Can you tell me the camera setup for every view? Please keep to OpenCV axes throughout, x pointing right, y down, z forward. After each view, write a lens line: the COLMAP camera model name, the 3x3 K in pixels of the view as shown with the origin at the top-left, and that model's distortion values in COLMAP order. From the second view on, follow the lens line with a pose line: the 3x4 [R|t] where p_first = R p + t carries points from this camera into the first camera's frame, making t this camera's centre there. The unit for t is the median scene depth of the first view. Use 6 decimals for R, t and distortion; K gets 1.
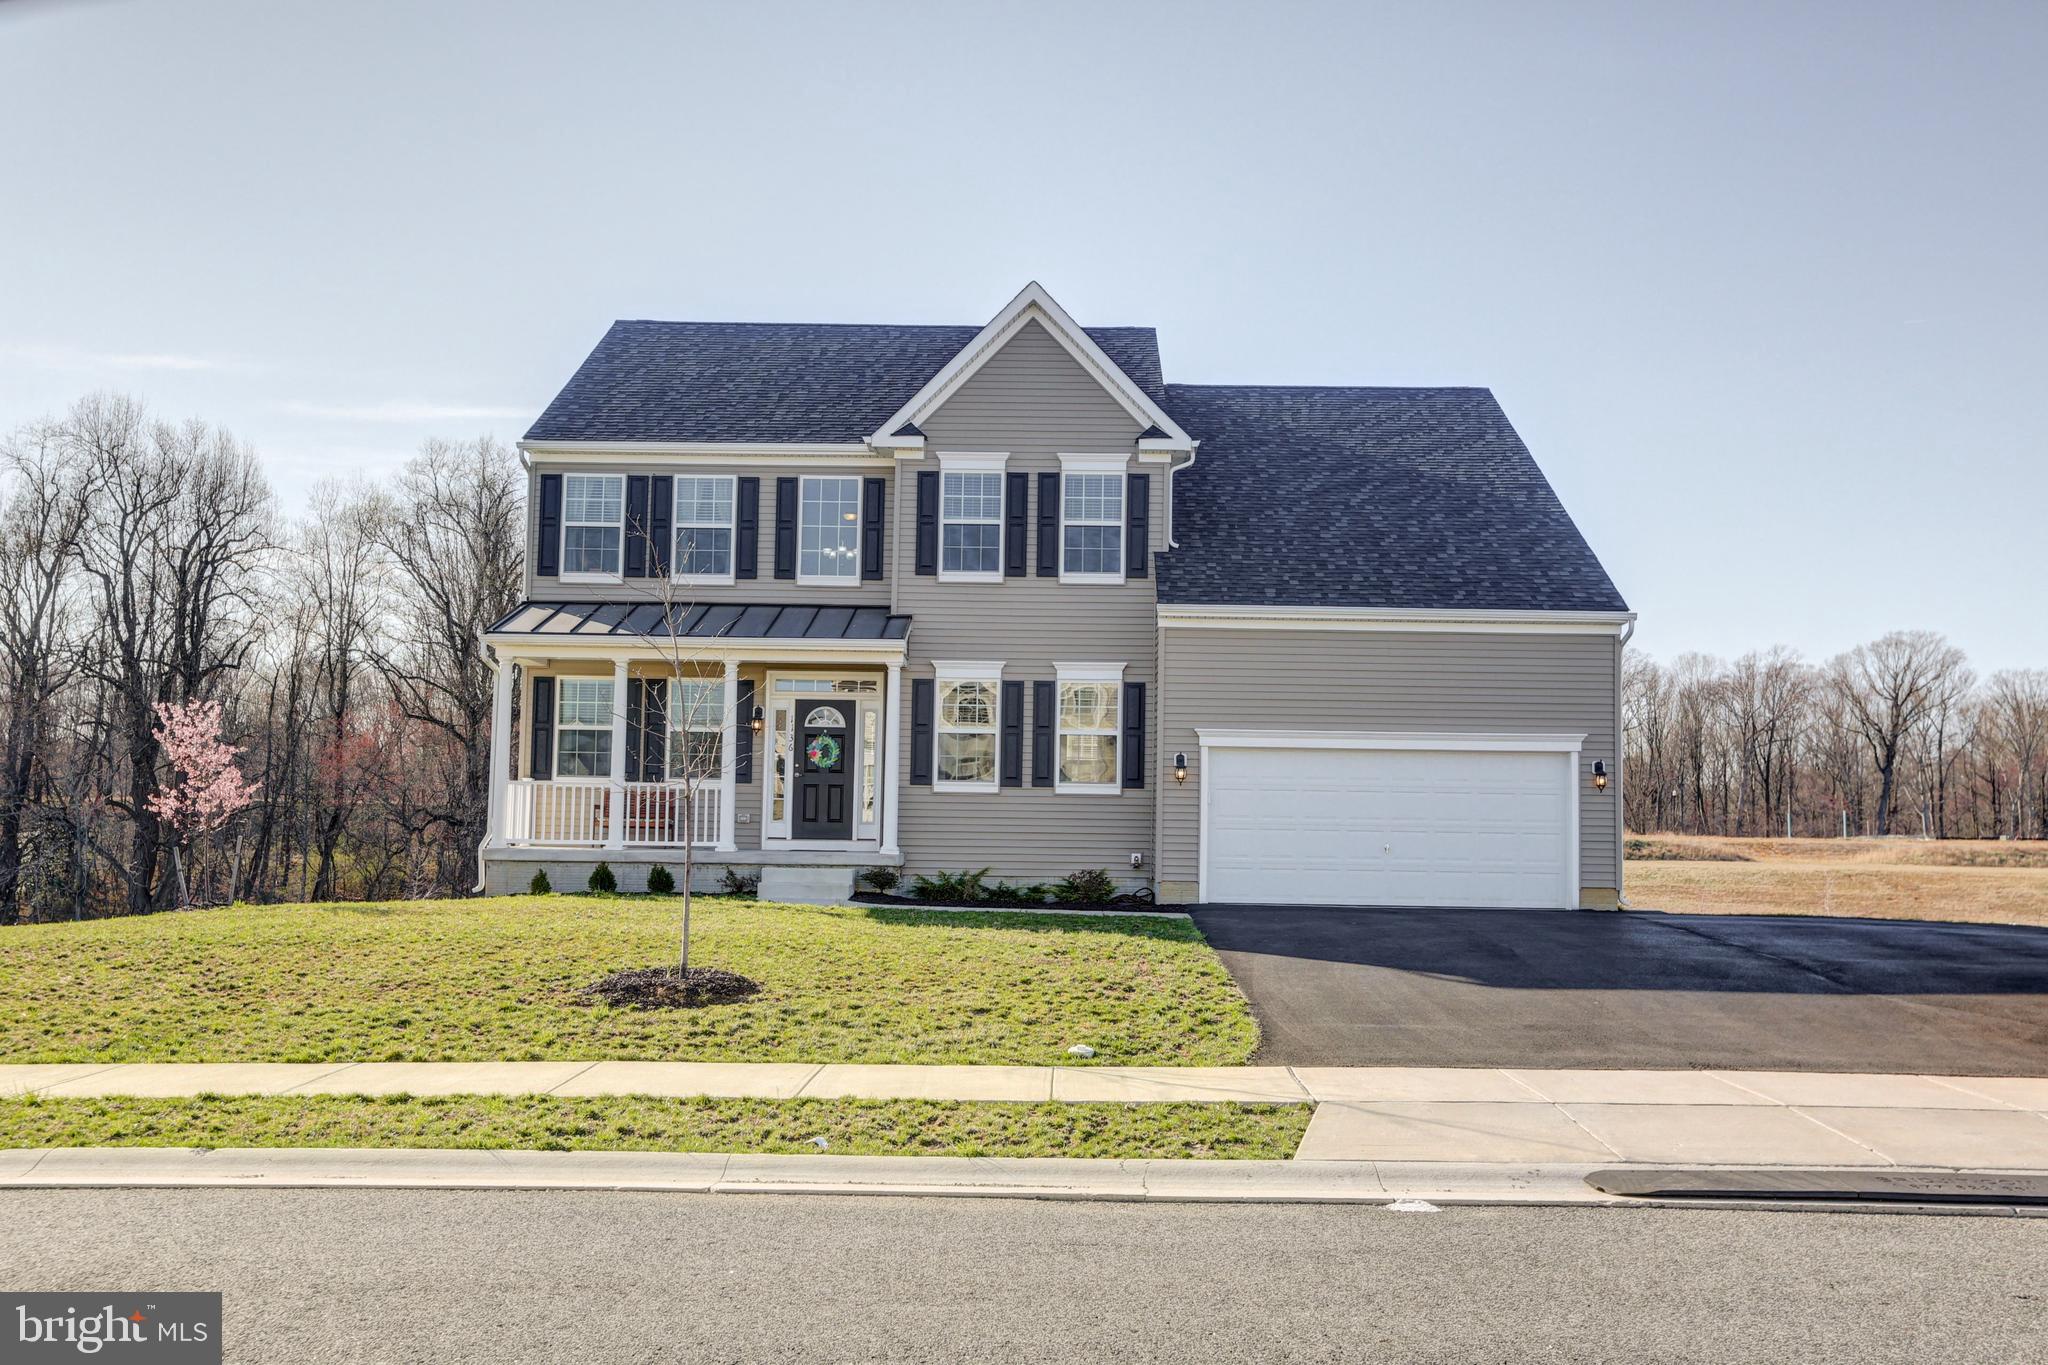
lens RADIAL K [[1949.9, 0, 1023.0], [0, 1949.9, 682.7], [0, 0, 1]] dist [0.003239, 0.124223]
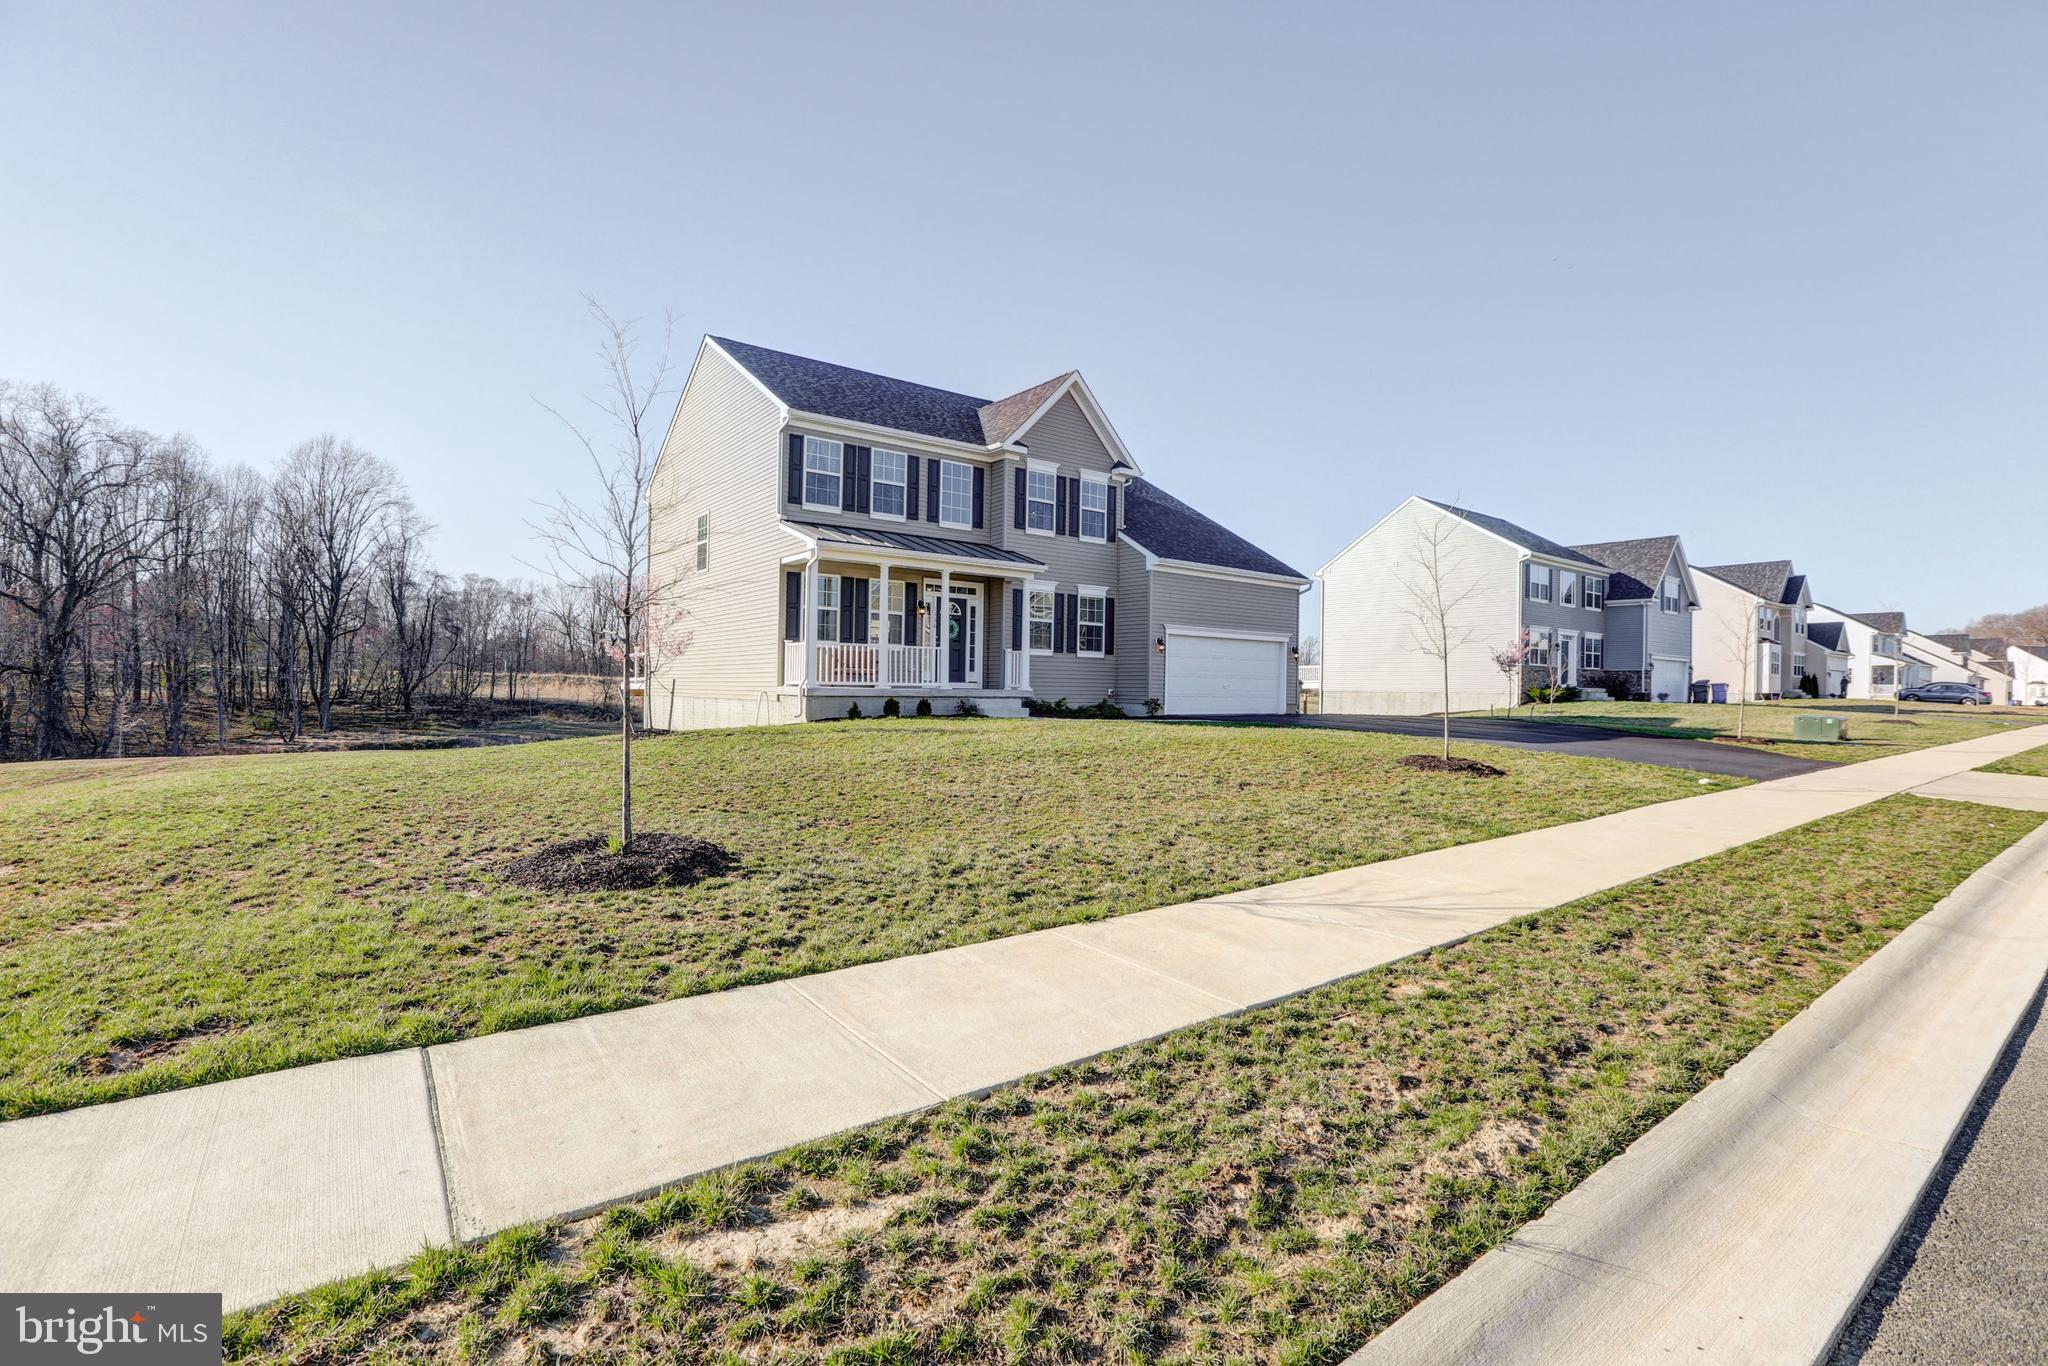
lens RADIAL K [[940.7, 0, 1022.1], [0, 940.7, 690.7], [0, 0, 1]] dist [-0.046273, 0.019786]
pose [[0.787817, -0.005233, 0.615887, -0.559384], [-0.049426, 0.996202, 0.071688, 0.027620], [-0.613923, -0.086918, 0.784566, 0.335278]]
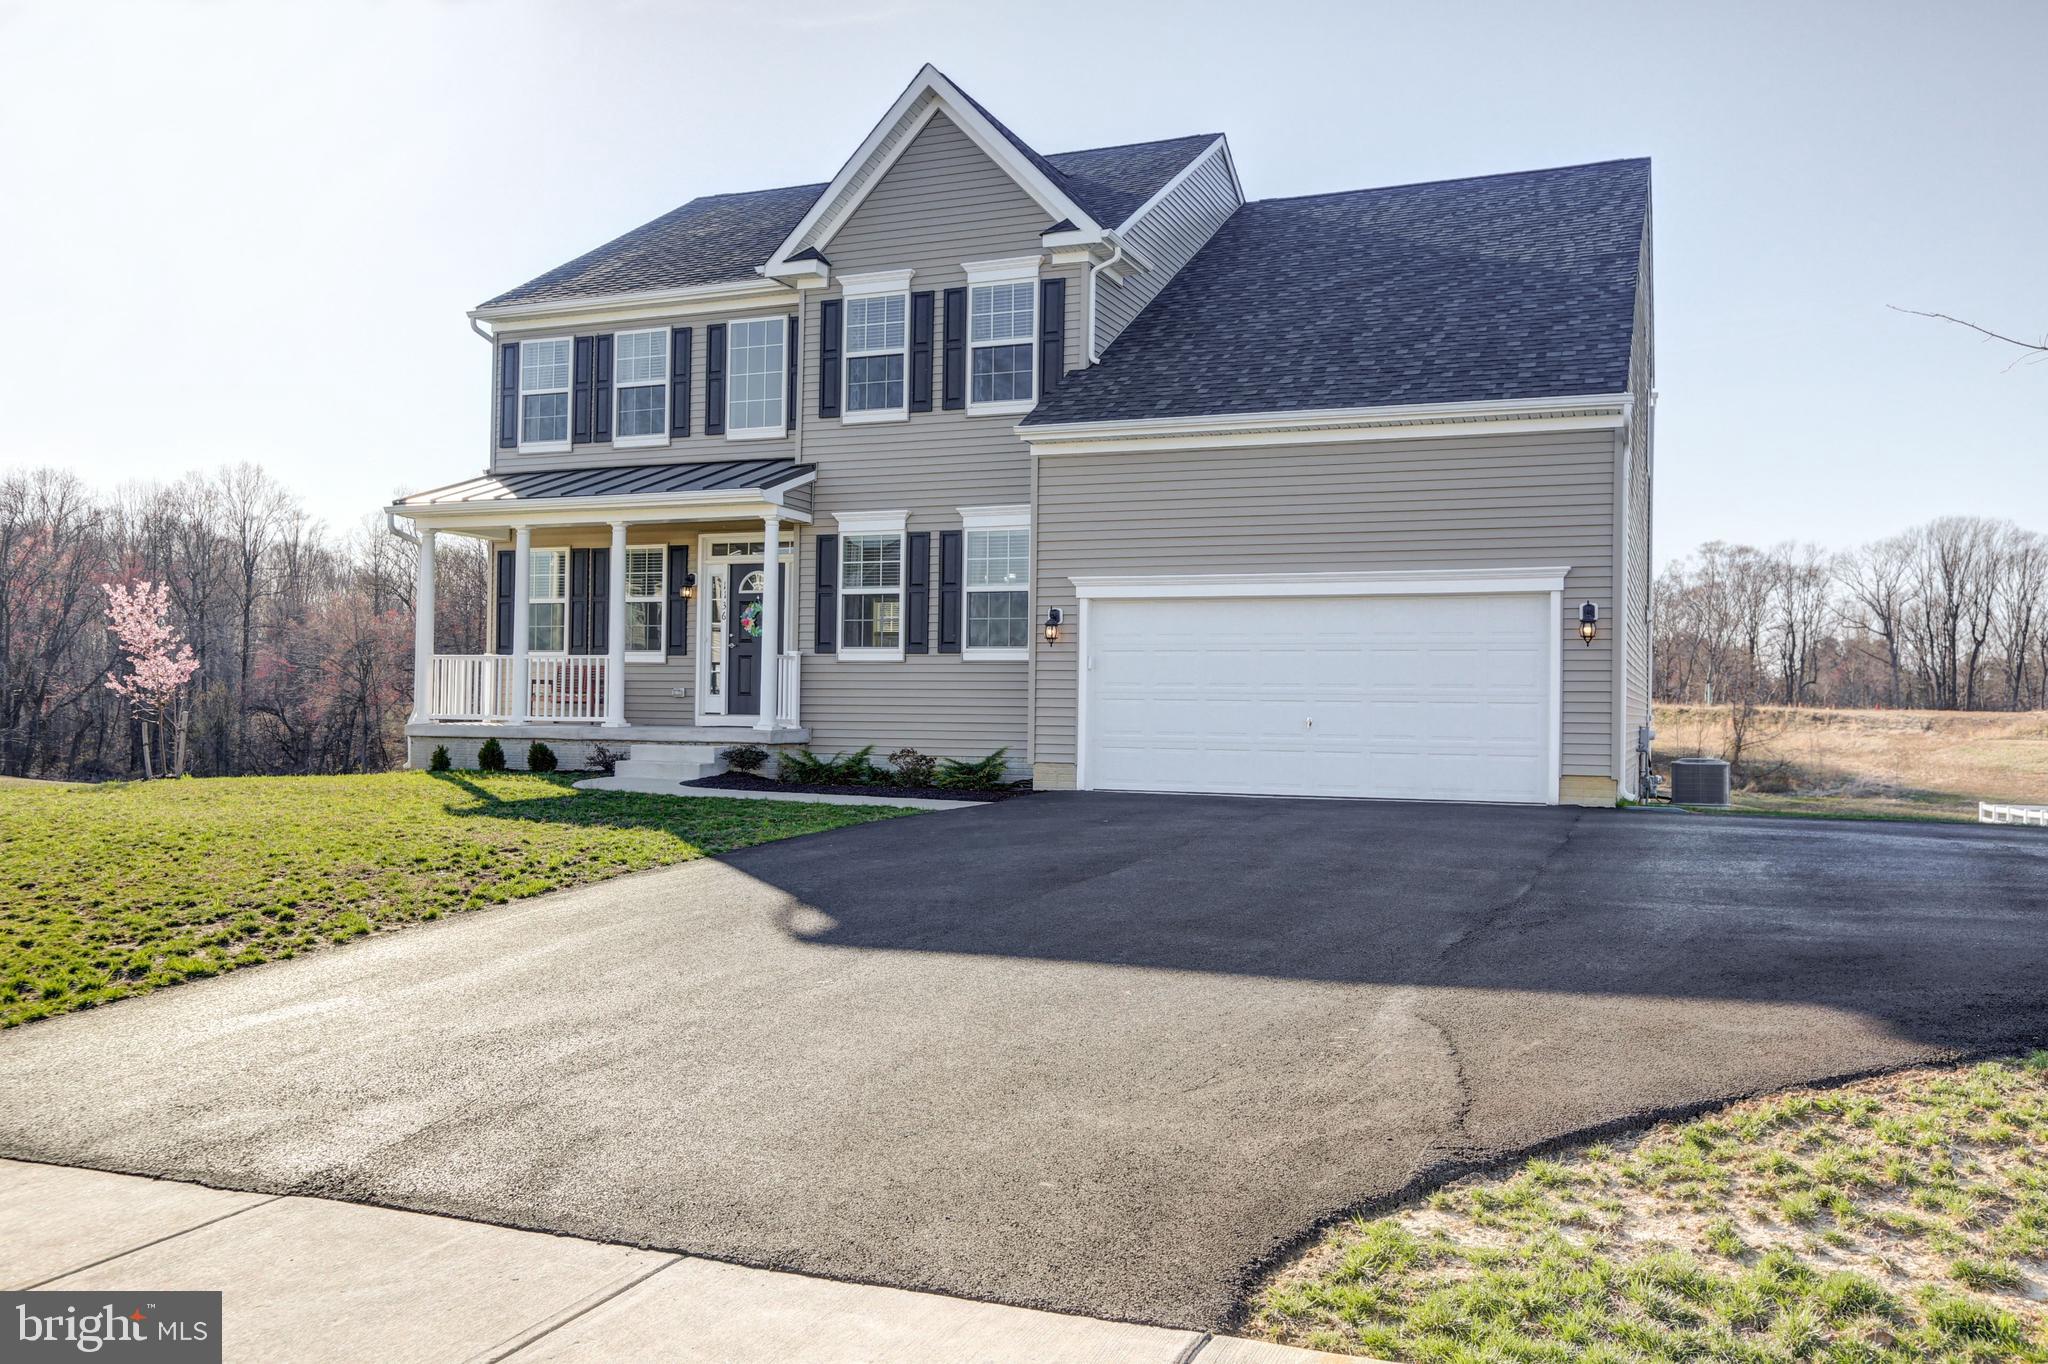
lens RADIAL K [[1614.5, 0, 1022.6], [0, 1614.5, 684.9], [0, 0, 1]] dist [-0.003395, -0.000543]
pose [[0.933495, -0.009917, -0.358454, 0.294491], [0.030604, 0.998174, 0.052083, 0.030787], [0.357283, -0.059590, 0.932093, 0.337892]]
